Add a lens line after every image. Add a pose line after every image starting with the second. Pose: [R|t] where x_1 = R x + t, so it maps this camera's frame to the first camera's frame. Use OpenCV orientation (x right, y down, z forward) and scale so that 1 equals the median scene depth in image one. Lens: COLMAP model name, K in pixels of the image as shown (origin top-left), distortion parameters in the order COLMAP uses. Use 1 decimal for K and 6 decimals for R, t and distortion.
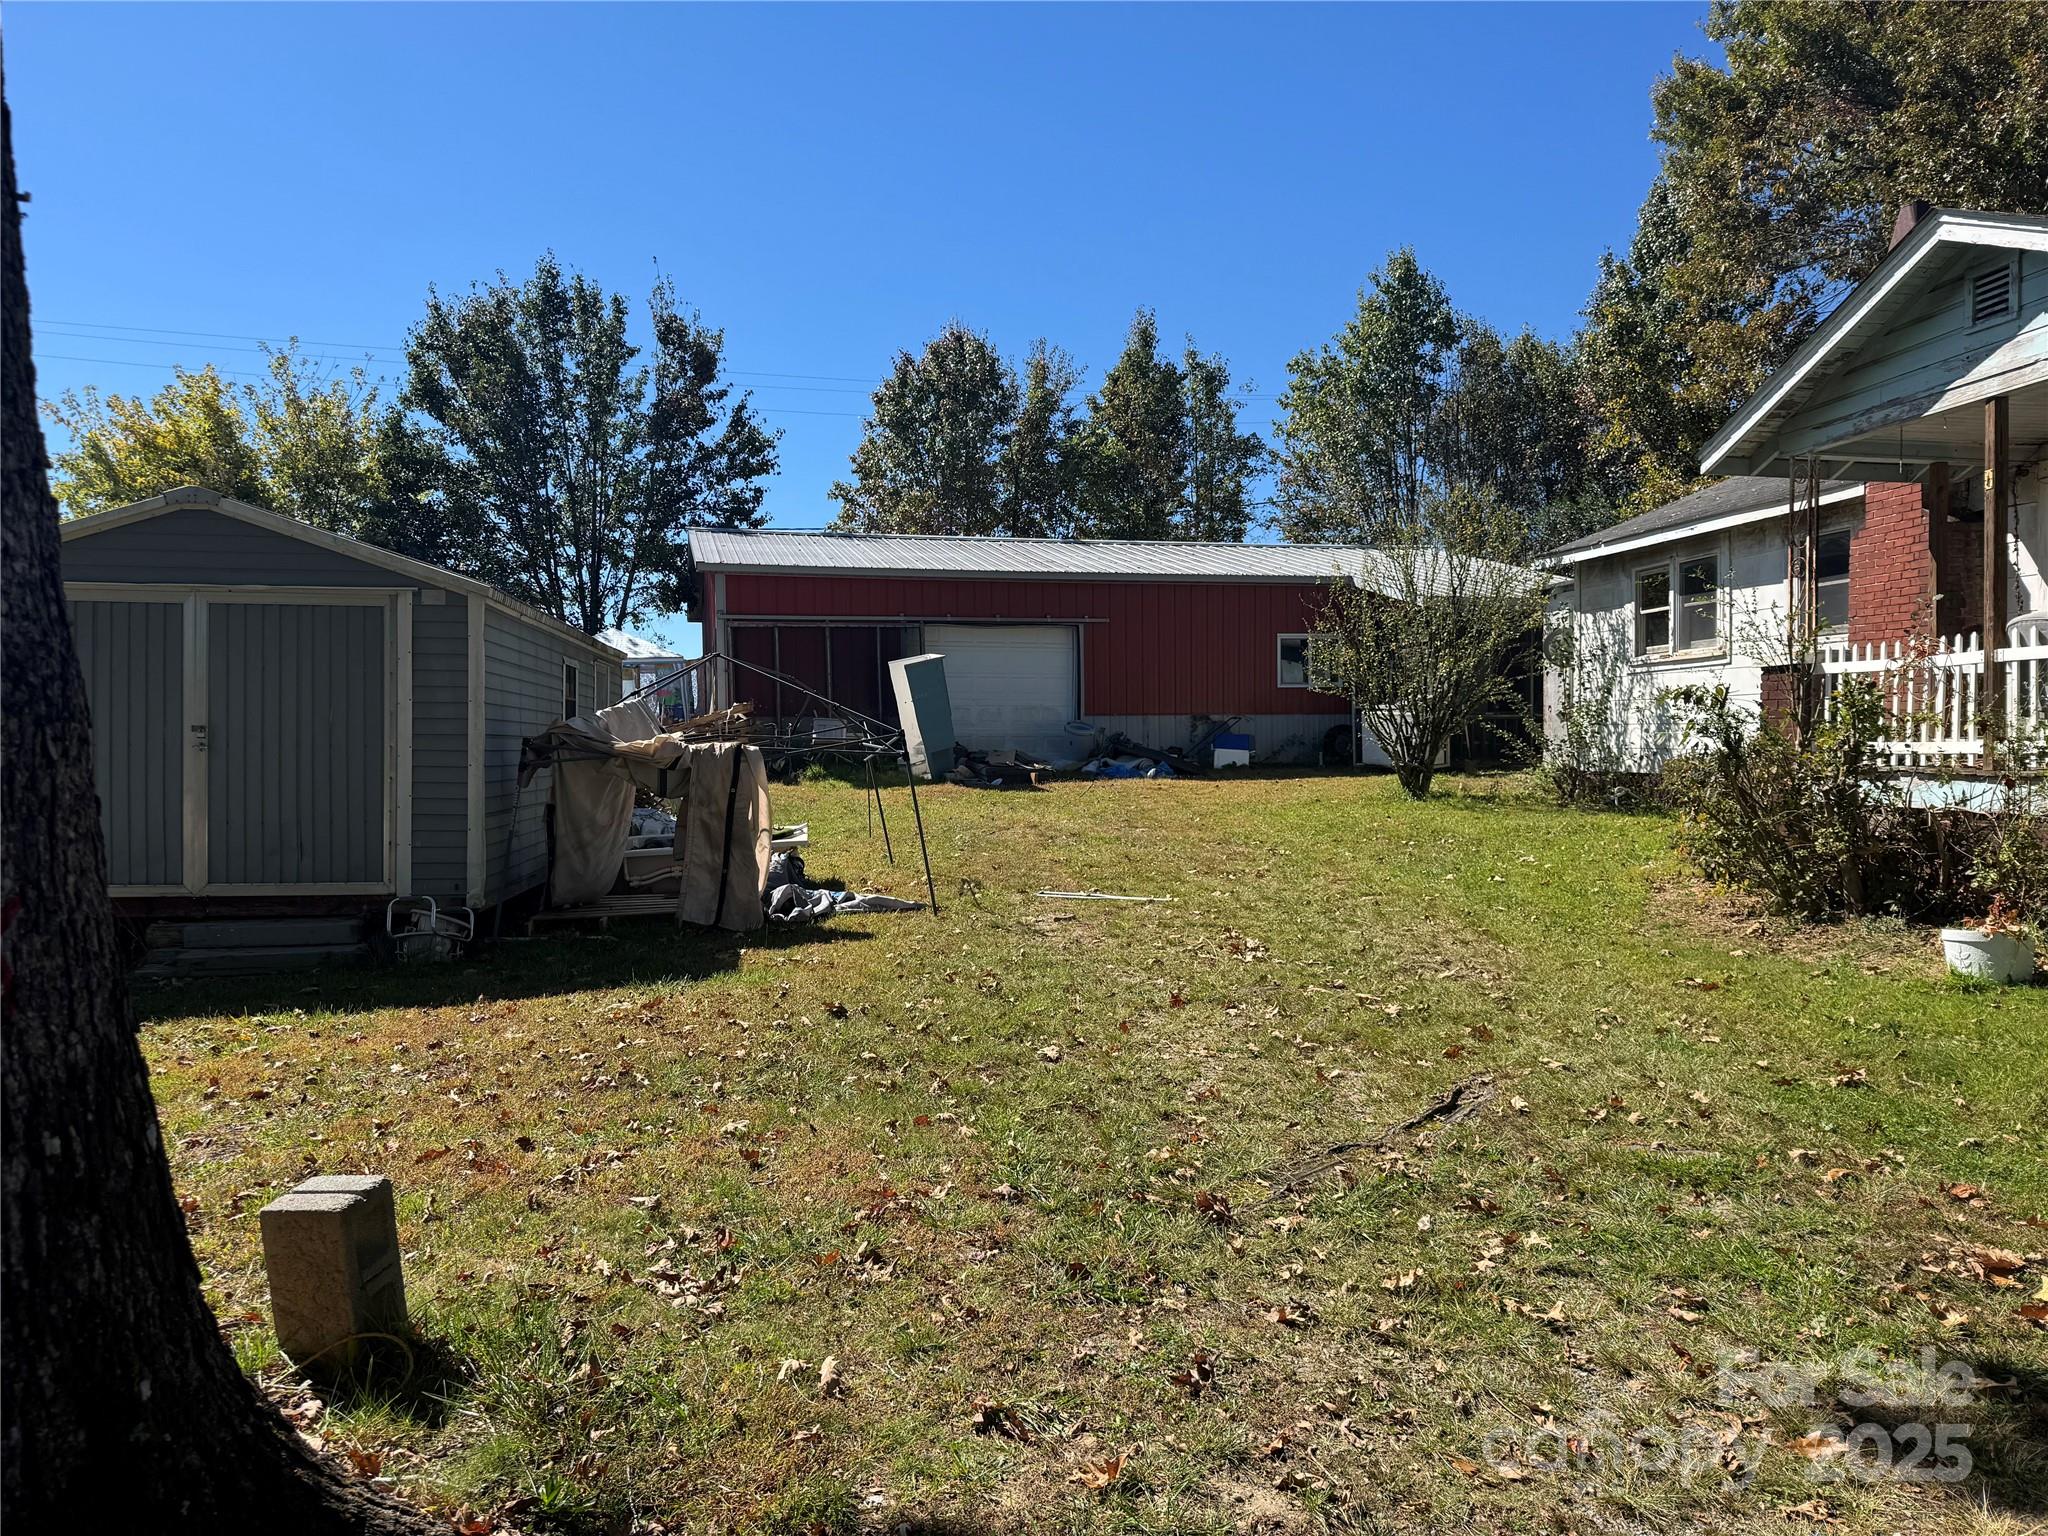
lens RADIAL K [[1462.6, 0, 981.4], [0, 1462.6, 760.2], [0, 0, 1]] dist [0.163563, -0.191183]
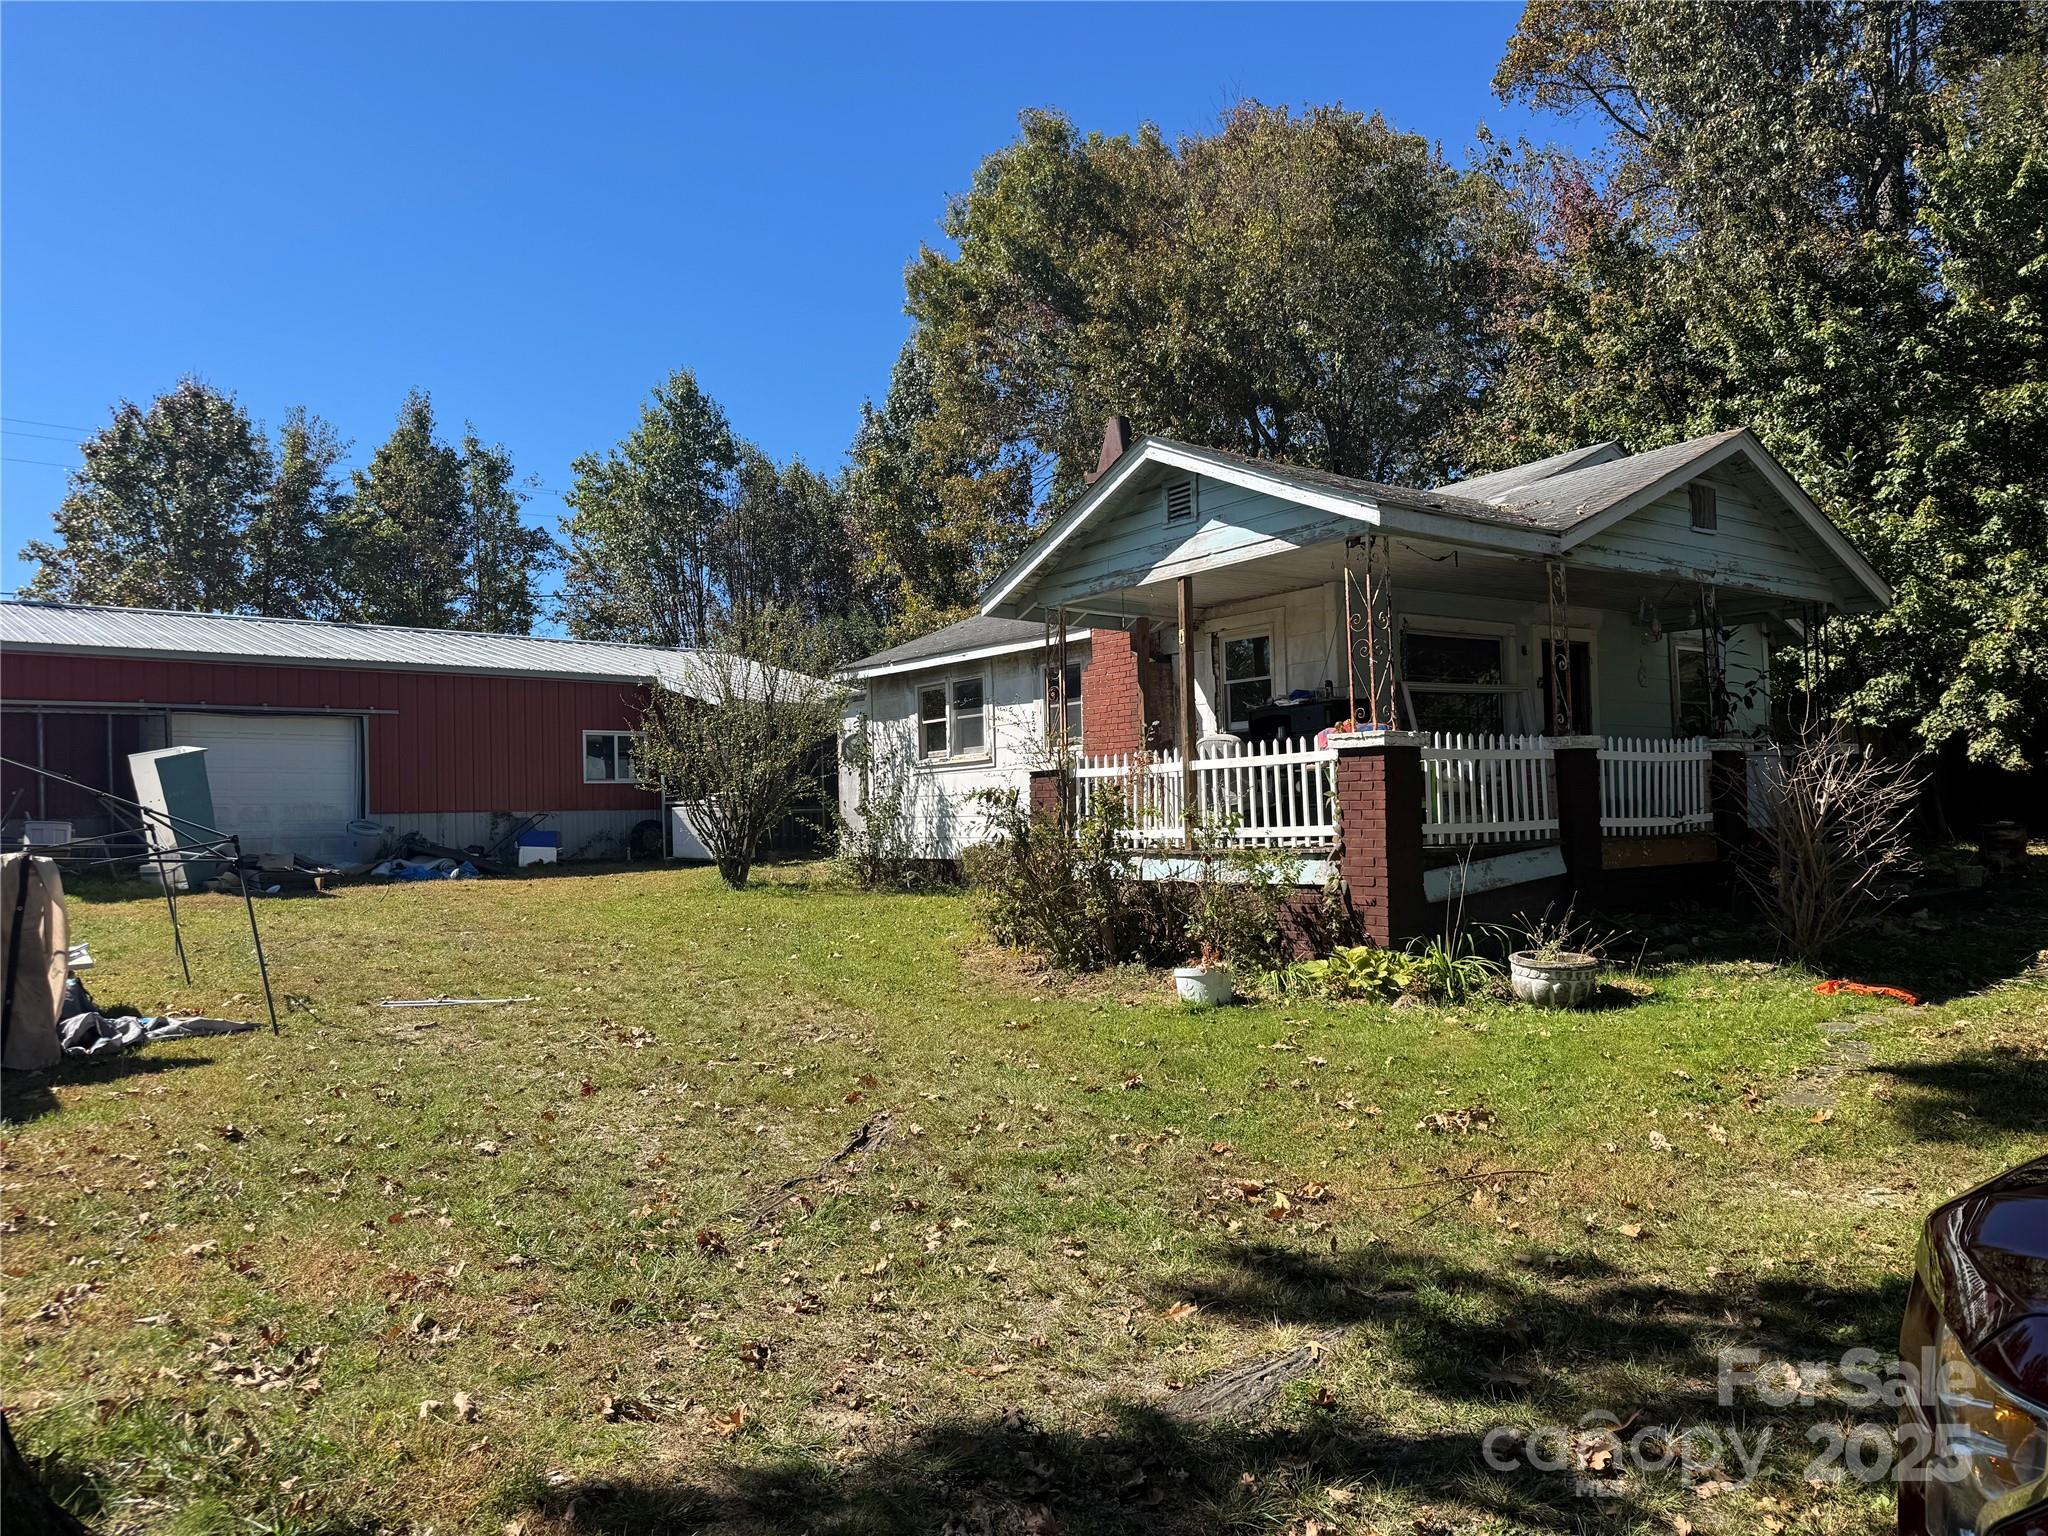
lens RADIAL K [[1471.0, 0, 1024.0], [0, 1471.0, 768.0], [0, 0, 1]] dist [0.010236, -0.008114]
pose [[0.874358, 0.002406, 0.485276, -0.041255], [0.025990, 0.998320, -0.051778, -0.001004], [-0.484585, 0.057885, 0.872827, -0.032558]]
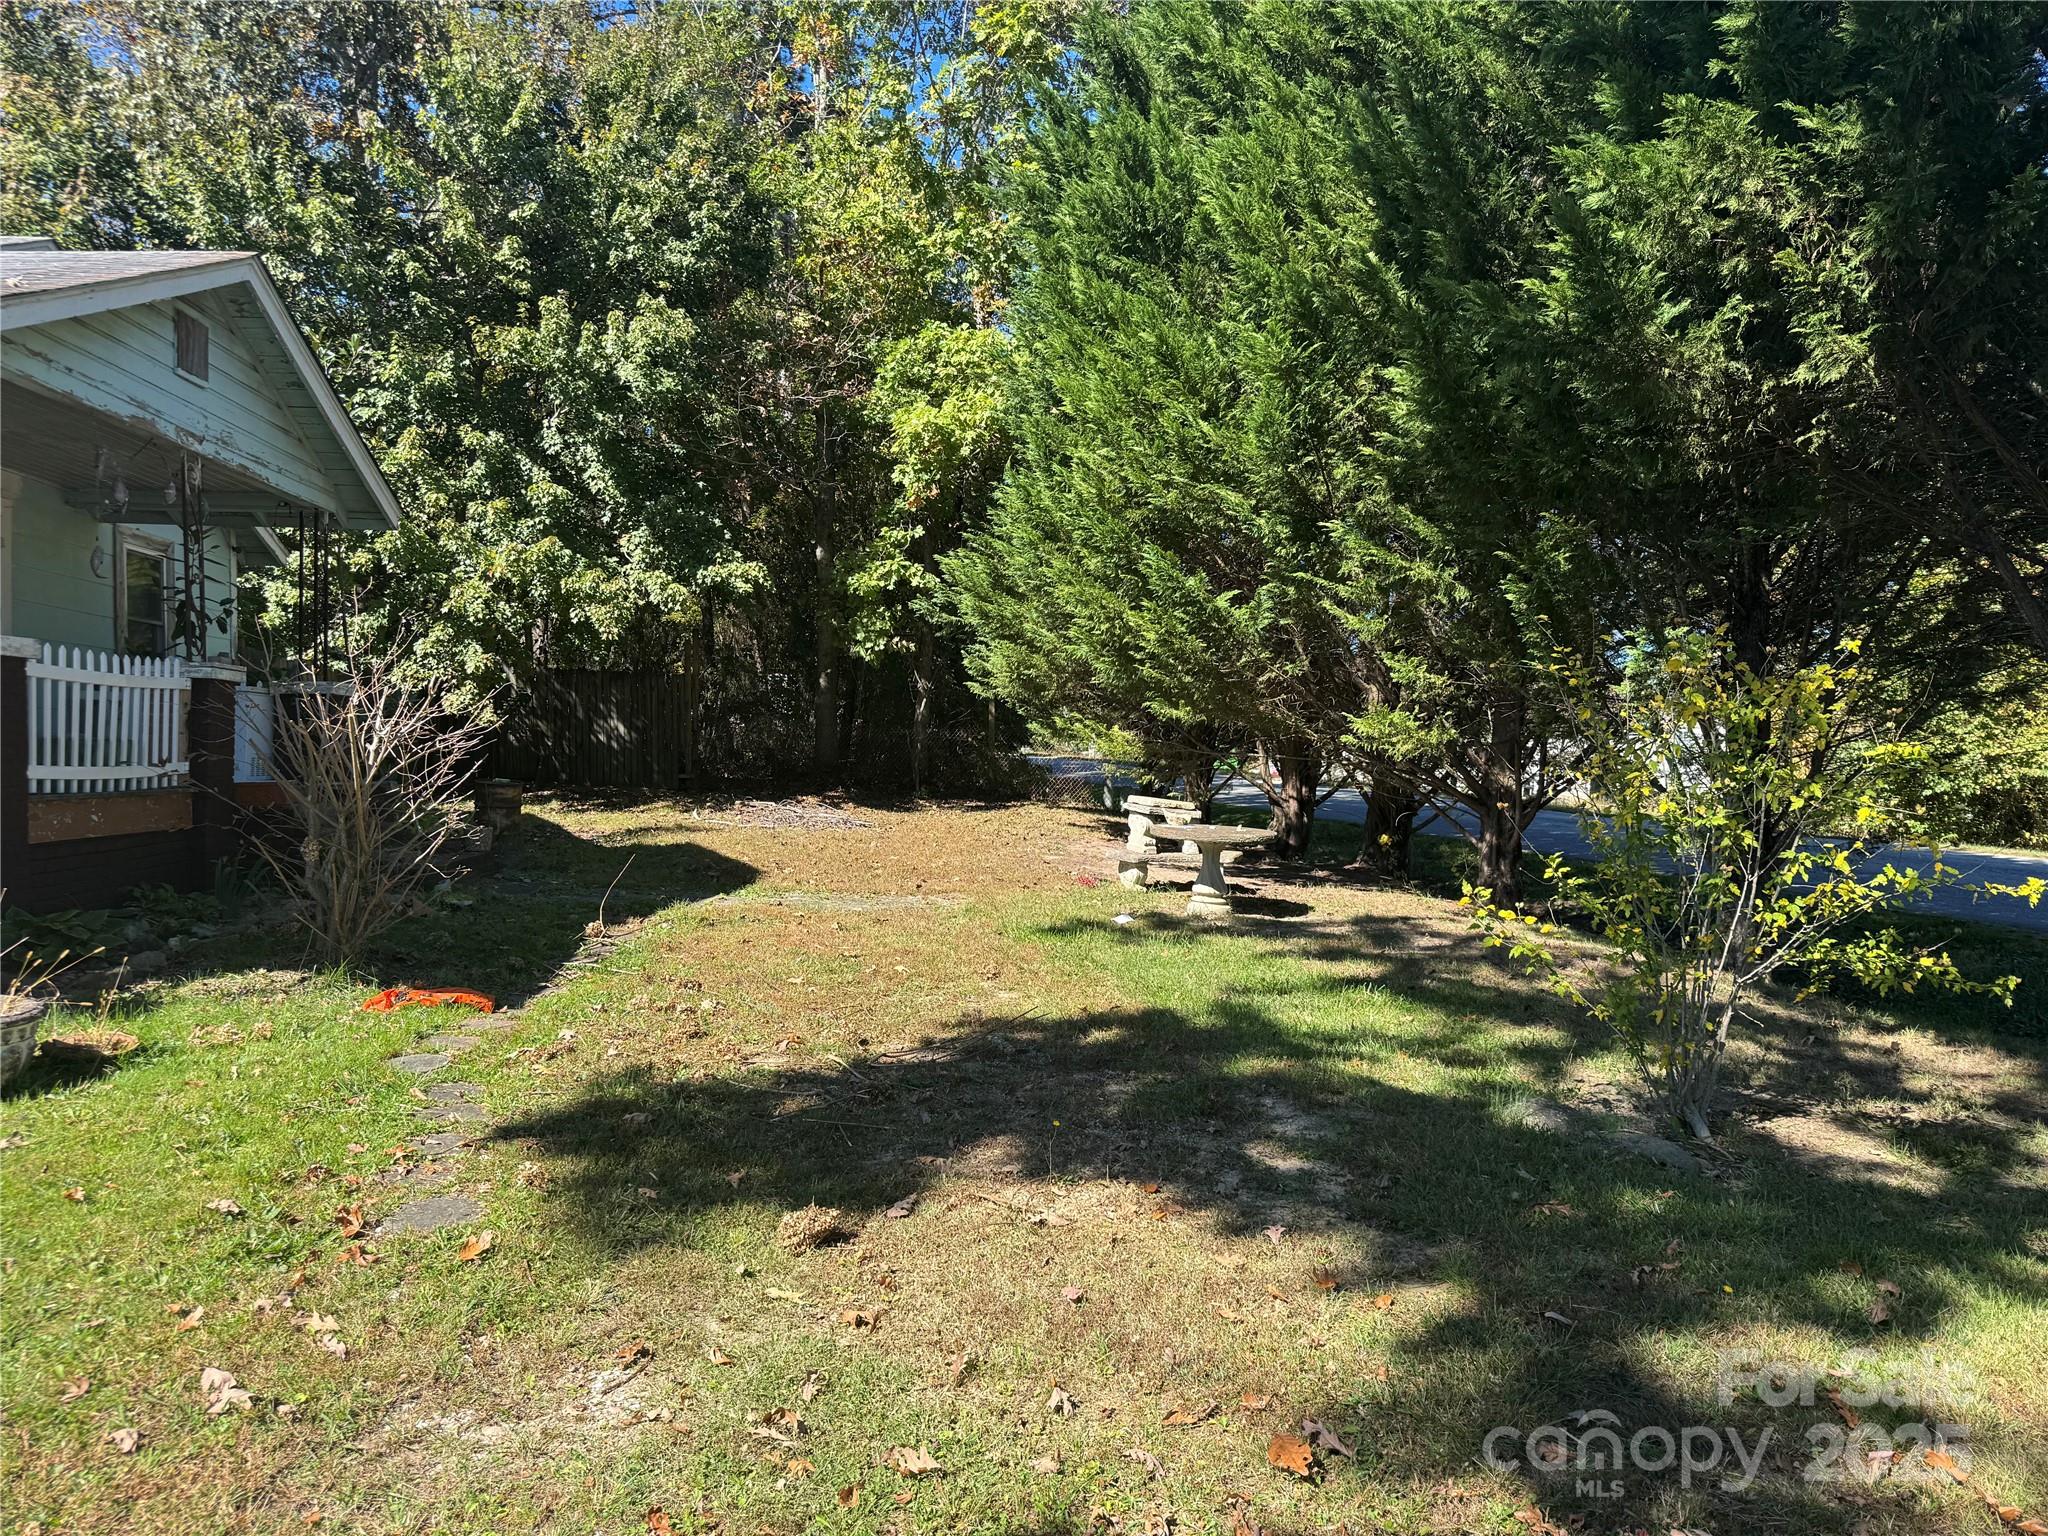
lens RADIAL K [[1425.0, 0, 1024.0], [0, 1425.0, 768.0], [0, 0, 1]] dist [0.003175, -0.003808]
pose [[0.048016, -0.001247, 0.998846, 0.078474], [0.014229, 0.999899, 0.000564, -0.001350], [-0.998745, 0.014186, 0.048029, 0.084985]]
